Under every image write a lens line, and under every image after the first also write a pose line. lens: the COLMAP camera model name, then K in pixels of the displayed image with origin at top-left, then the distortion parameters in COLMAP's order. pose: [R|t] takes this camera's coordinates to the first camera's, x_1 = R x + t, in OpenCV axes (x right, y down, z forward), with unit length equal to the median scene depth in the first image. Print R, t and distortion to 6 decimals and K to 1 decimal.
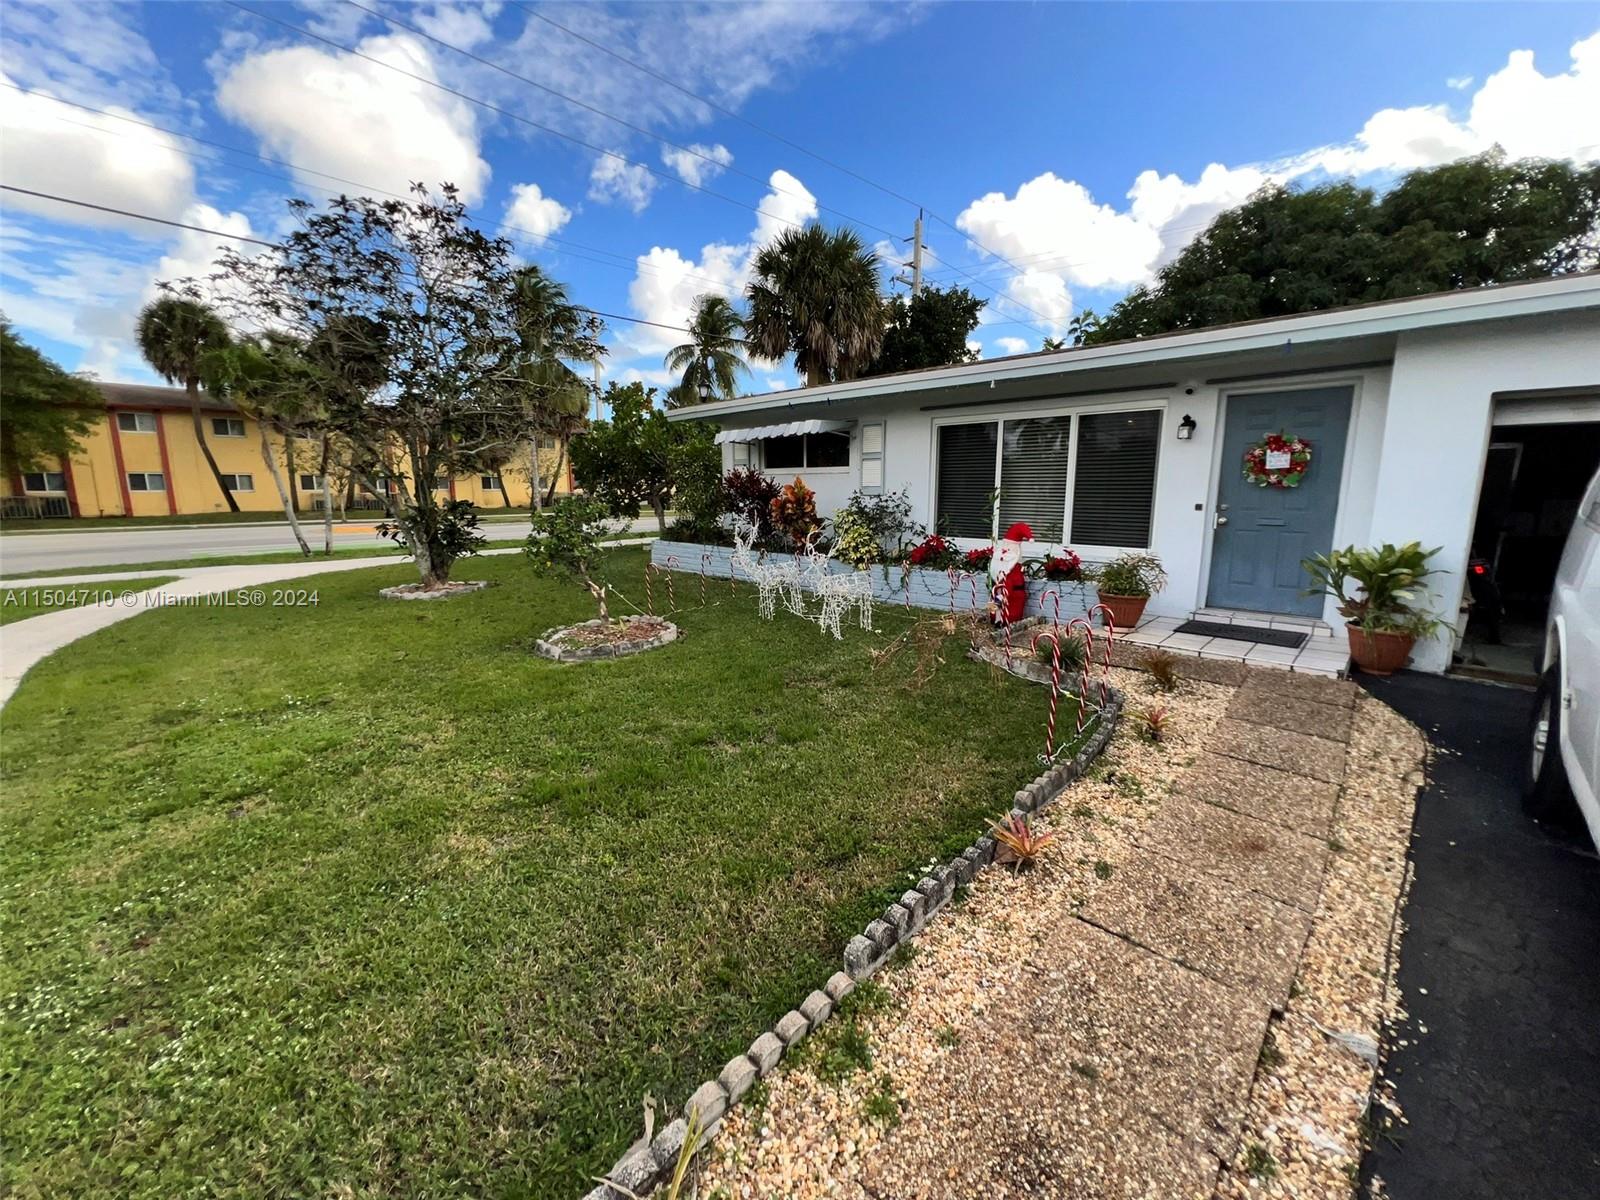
lens RADIAL K [[643.9, 0, 799.0], [0, 643.9, 599.0], [0, 0, 1]] dist [-0.002028, -0.000013]
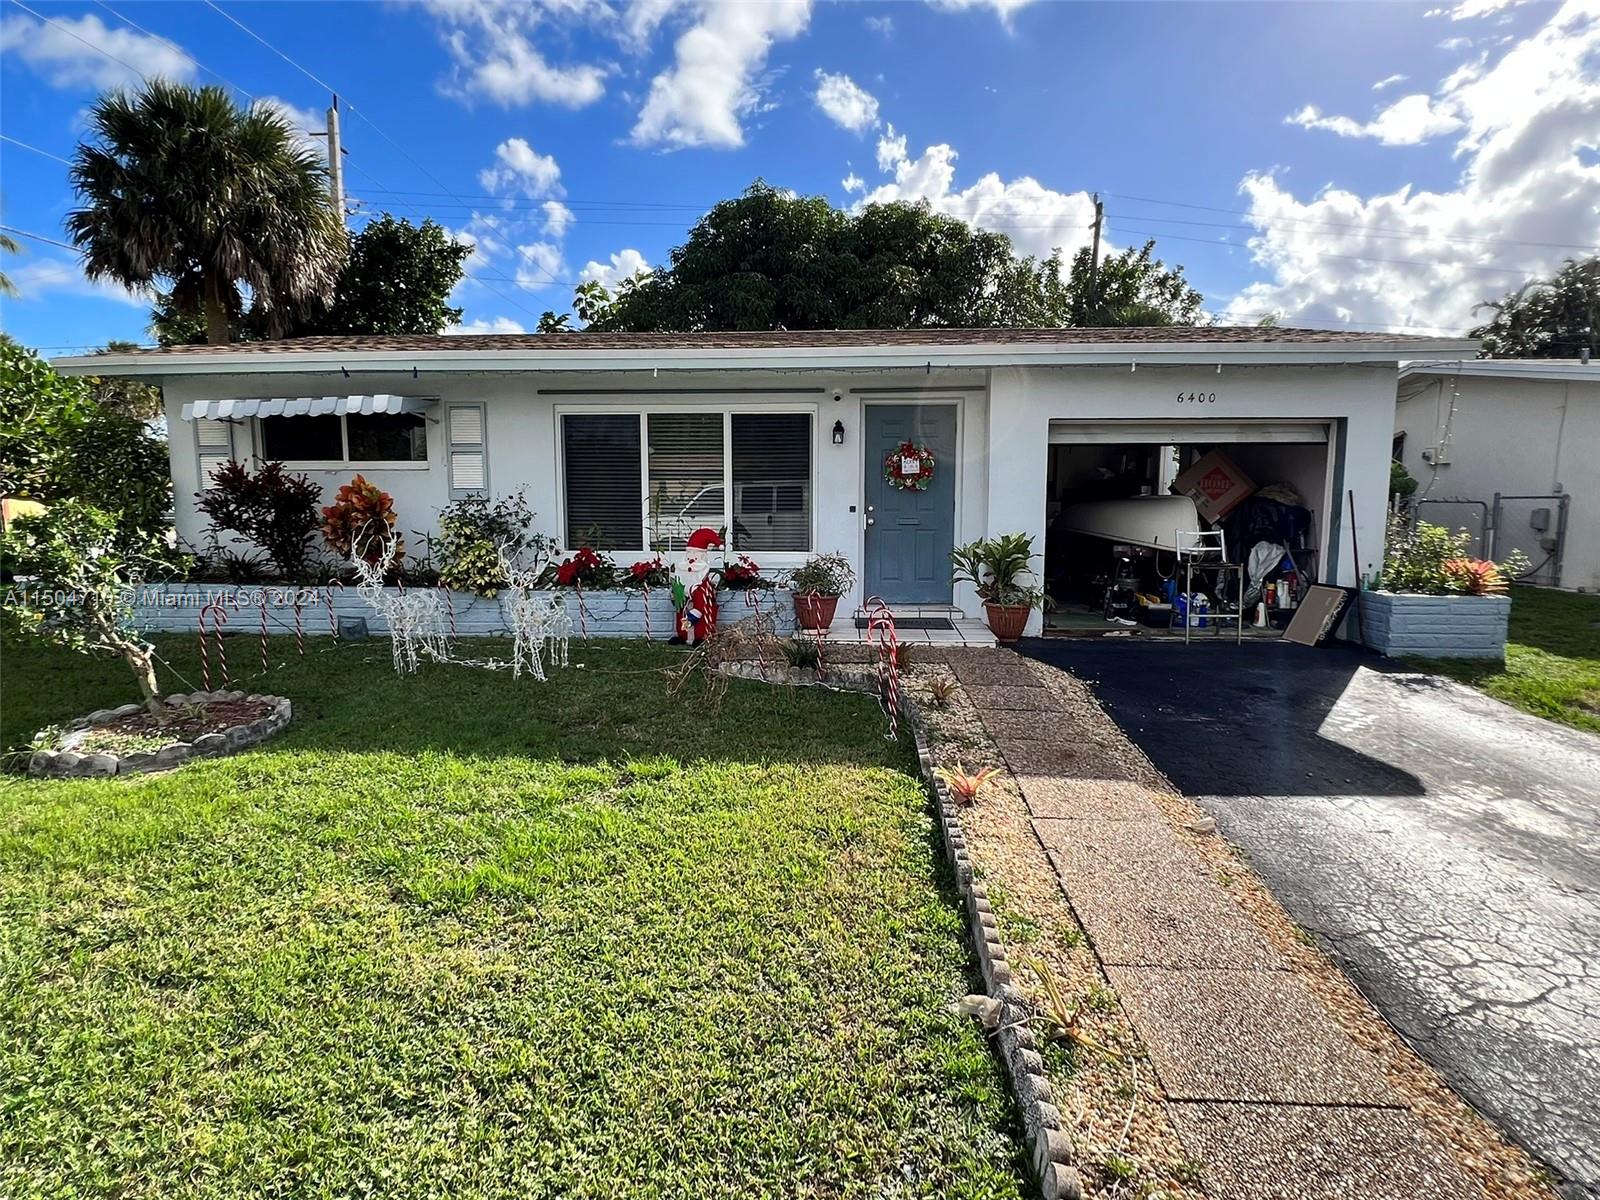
lens RADIAL K [[889.5, 0, 793.1], [0, 889.5, 604.1], [0, 0, 1]] dist [-0.004989, 0.001261]
pose [[0.763540, -0.077428, 0.641101, -0.315514], [0.109502, 0.993932, -0.010375, 0.011771], [-0.636408, 0.078124, 0.767386, -0.024702]]
